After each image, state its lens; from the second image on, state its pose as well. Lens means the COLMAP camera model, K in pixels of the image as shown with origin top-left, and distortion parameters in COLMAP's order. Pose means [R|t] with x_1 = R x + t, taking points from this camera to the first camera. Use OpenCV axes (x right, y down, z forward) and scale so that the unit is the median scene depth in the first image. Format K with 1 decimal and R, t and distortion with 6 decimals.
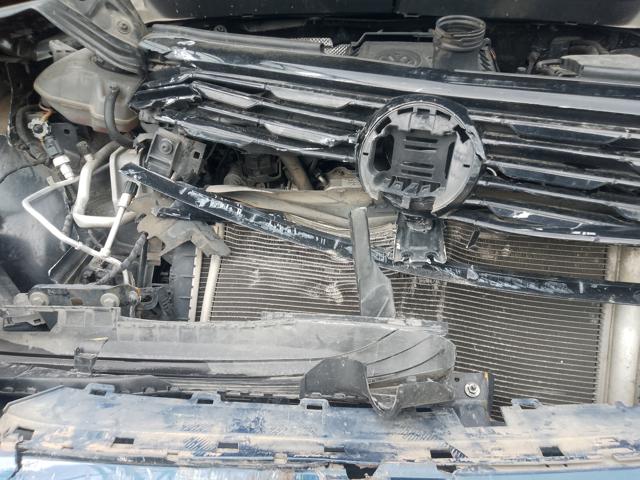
lens RADIAL K [[488.1, 0, 322.9], [0, 488.1, 237.3], [0, 0, 1]] dist [0.022008, -0.034848]
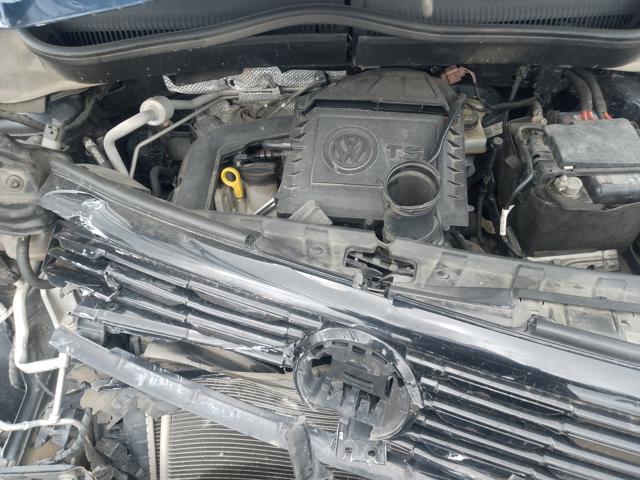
lens RADIAL K [[488.1, 0, 319.7], [0, 488.1, 243.7], [0, 0, 1]] dist [0.022008, -0.034848]
pose [[0.999020, -0.043481, -0.008317, 0.132047], [0.043593, 0.933545, 0.355800, -0.681856], [-0.007706, -0.355813, 0.934525, 0.196095]]
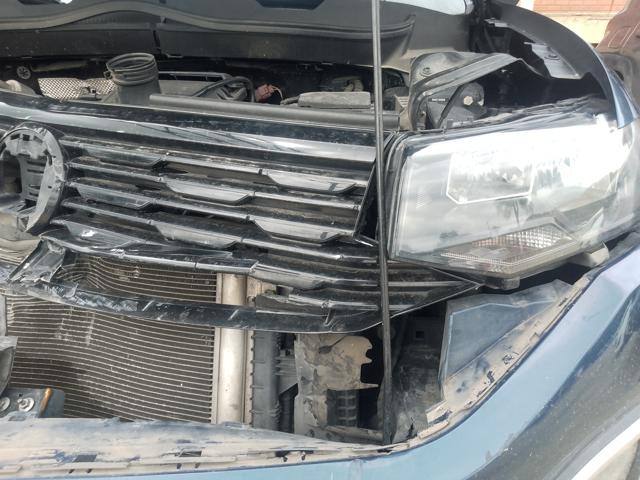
lens RADIAL K [[488.1, 0, 322.2], [0, 488.1, 236.4], [0, 0, 1]] dist [0.022008, -0.034848]
pose [[0.999019, 0.011840, -0.042662, 0.794791], [-0.015691, 0.995719, -0.091088, 0.038897], [0.041401, 0.091668, 0.994929, -0.009047]]
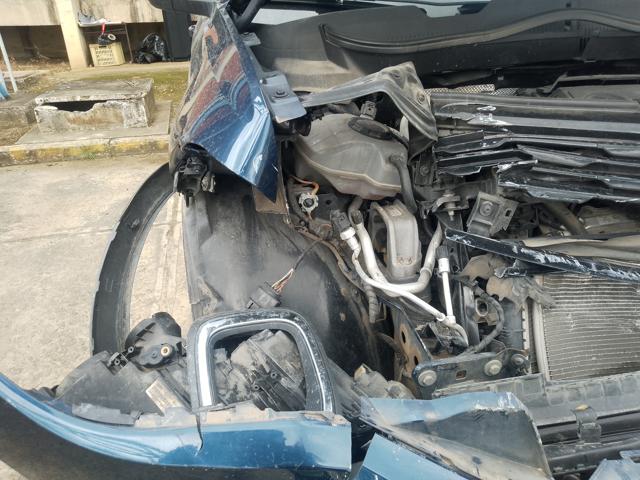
lens RADIAL K [[488.1, 0, 320.9], [0, 488.1, 233.6], [0, 0, 1]] dist [0.022008, -0.034848]
pose [[0.980959, -0.121251, 0.151717, -0.900475], [0.127966, 0.991151, -0.035274, -0.154066], [-0.146098, 0.054017, 0.987794, 0.032588]]
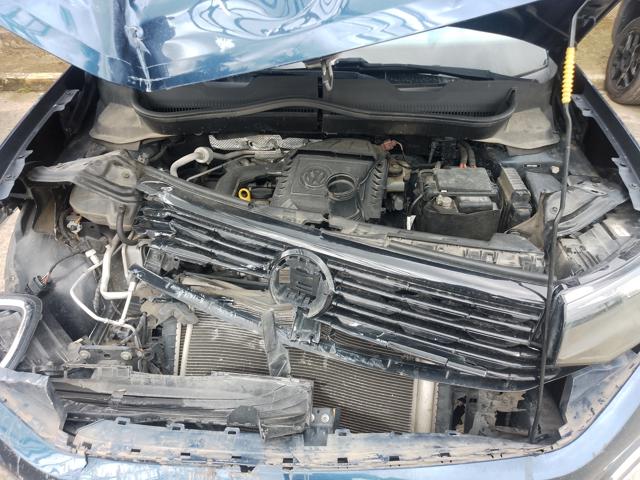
lens RADIAL K [[488.1, 0, 320.7], [0, 488.1, 240.1], [0, 0, 1]] dist [0.022008, -0.034848]
pose [[0.999357, 0.007141, -0.035139, 0.289926], [-0.002317, 0.990779, 0.135465, -0.491960], [0.035782, -0.135296, 0.990159, -0.591148]]
